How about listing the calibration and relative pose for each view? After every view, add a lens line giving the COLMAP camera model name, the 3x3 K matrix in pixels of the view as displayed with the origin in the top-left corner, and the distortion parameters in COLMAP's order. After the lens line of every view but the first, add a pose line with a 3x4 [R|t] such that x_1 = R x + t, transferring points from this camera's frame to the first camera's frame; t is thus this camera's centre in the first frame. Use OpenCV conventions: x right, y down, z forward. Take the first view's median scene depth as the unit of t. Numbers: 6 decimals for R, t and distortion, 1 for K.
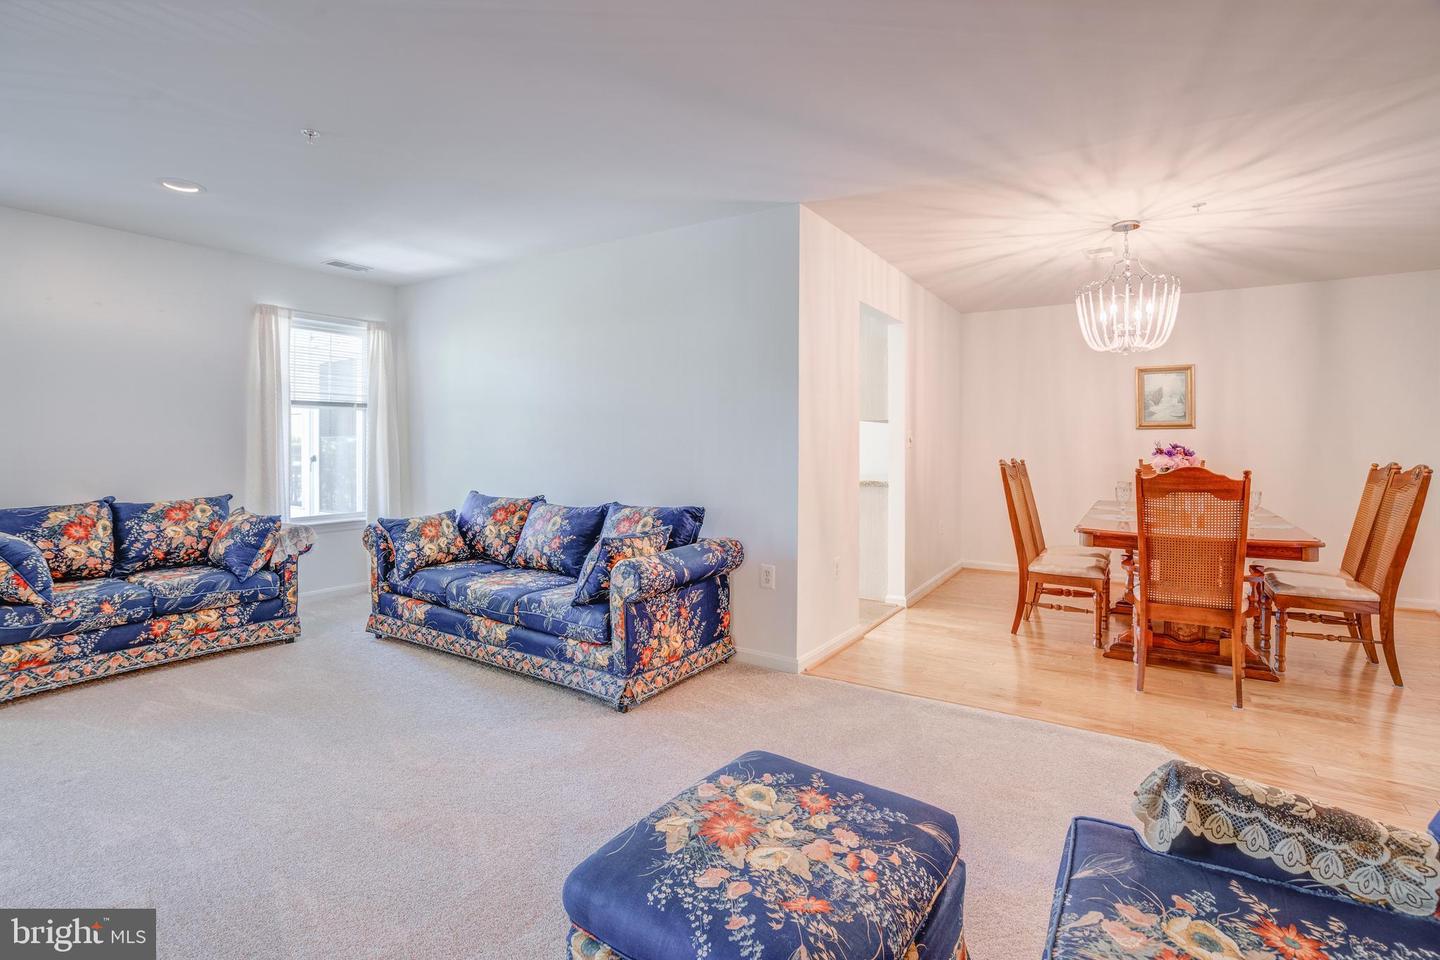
lens RADIAL K [[681.2, 0, 714.9], [0, 681.2, 447.9], [0, 0, 1]] dist [-0.058316, 0.023914]
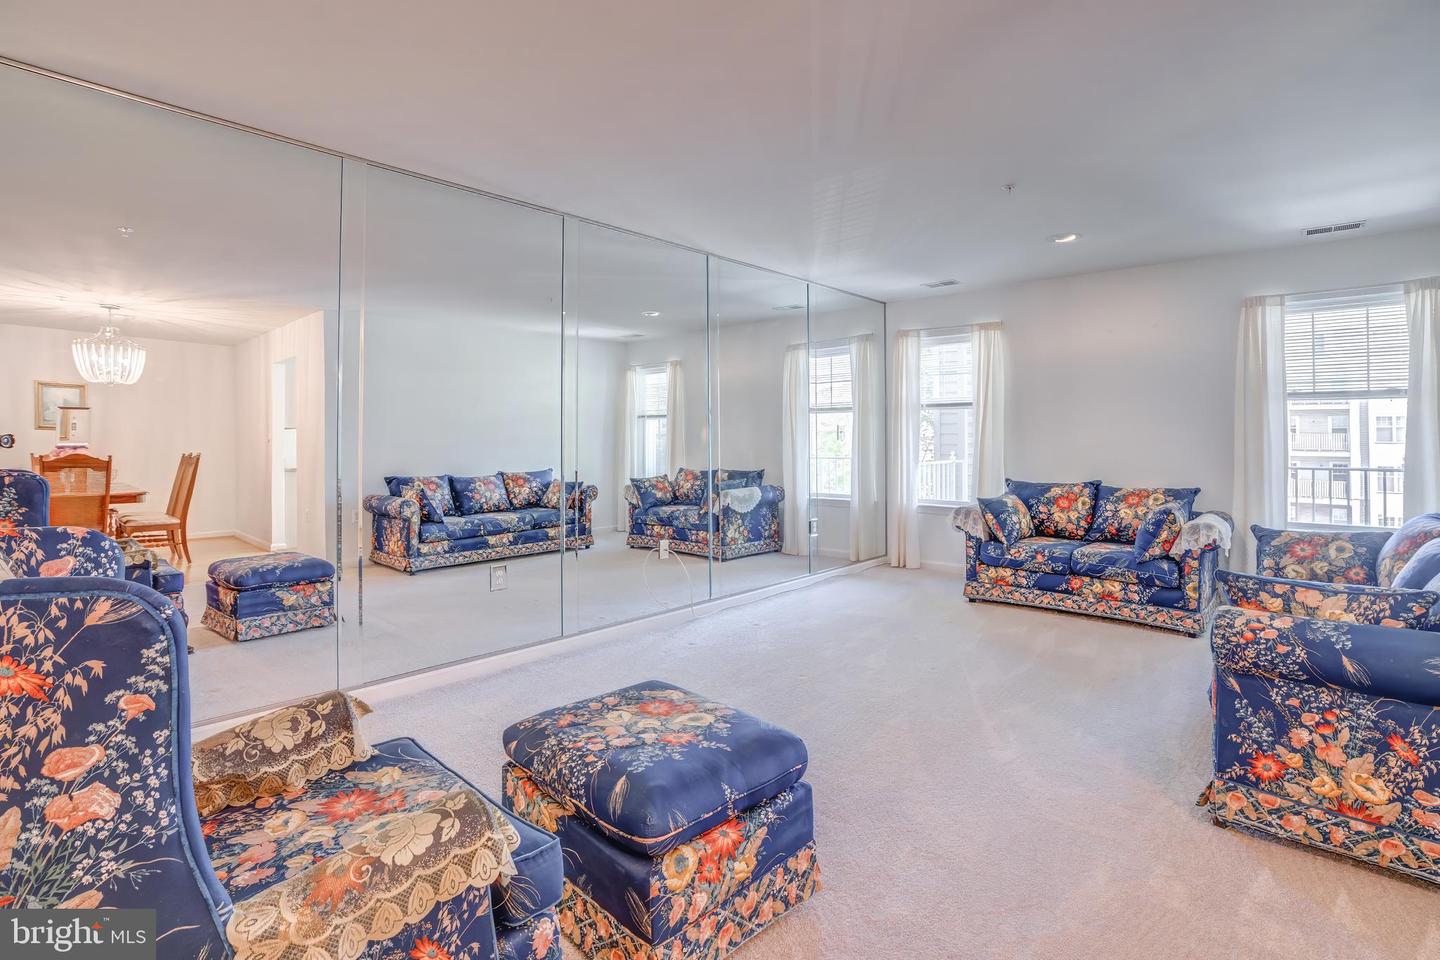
lens RADIAL K [[681.2, 0, 714.9], [0, 681.2, 447.9], [0, 0, 1]] dist [-0.058316, 0.023914]
pose [[-0.164635, 0.013573, -0.986261, 0.562070], [-0.011662, 0.999809, 0.015706, -0.001548], [0.986286, 0.014087, -0.164446, 0.540054]]
